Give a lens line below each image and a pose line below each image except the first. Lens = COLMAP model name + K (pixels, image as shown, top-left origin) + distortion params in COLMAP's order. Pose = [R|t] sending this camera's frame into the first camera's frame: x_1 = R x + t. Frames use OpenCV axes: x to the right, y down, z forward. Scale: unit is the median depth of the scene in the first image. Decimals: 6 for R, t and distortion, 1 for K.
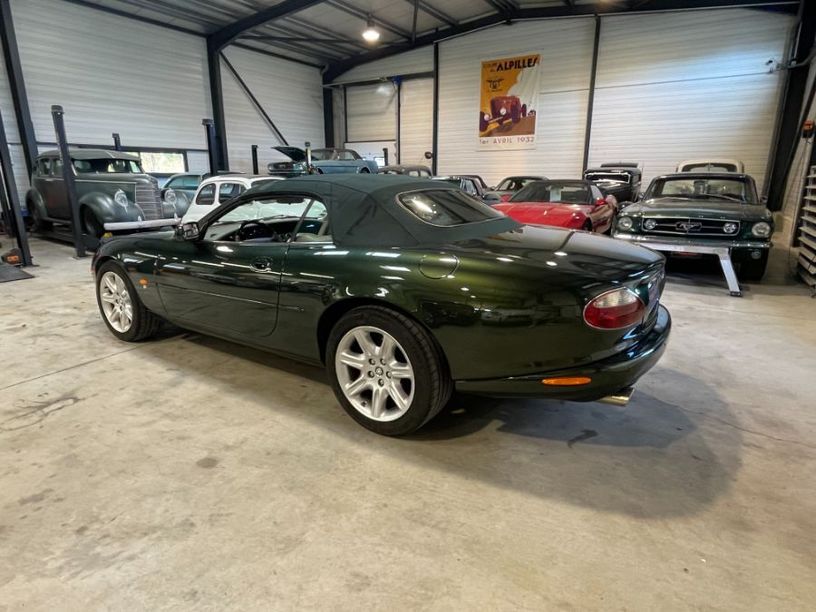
lens RADIAL K [[473.6, 0, 400.5], [0, 473.6, 299.5], [0, 0, 1]] dist [-0.003568, 0.001217]
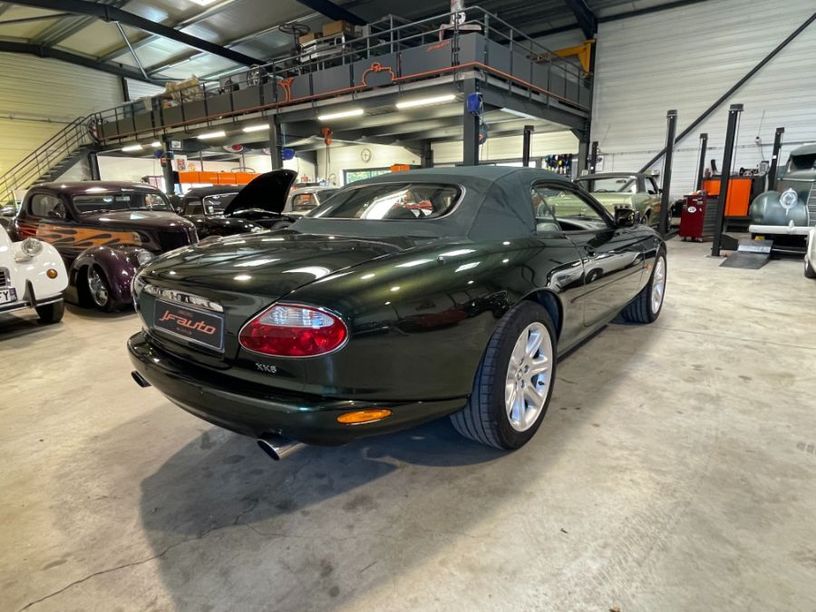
lens RADIAL K [[473.6, 0, 400.4], [0, 473.6, 302.2], [0, 0, 1]] dist [-0.003568, 0.001217]
pose [[-0.091603, 0.232484, -0.968277, 0.327884], [-0.230049, 0.941121, 0.247727, -0.081277], [0.968858, 0.245444, -0.032727, 0.362959]]
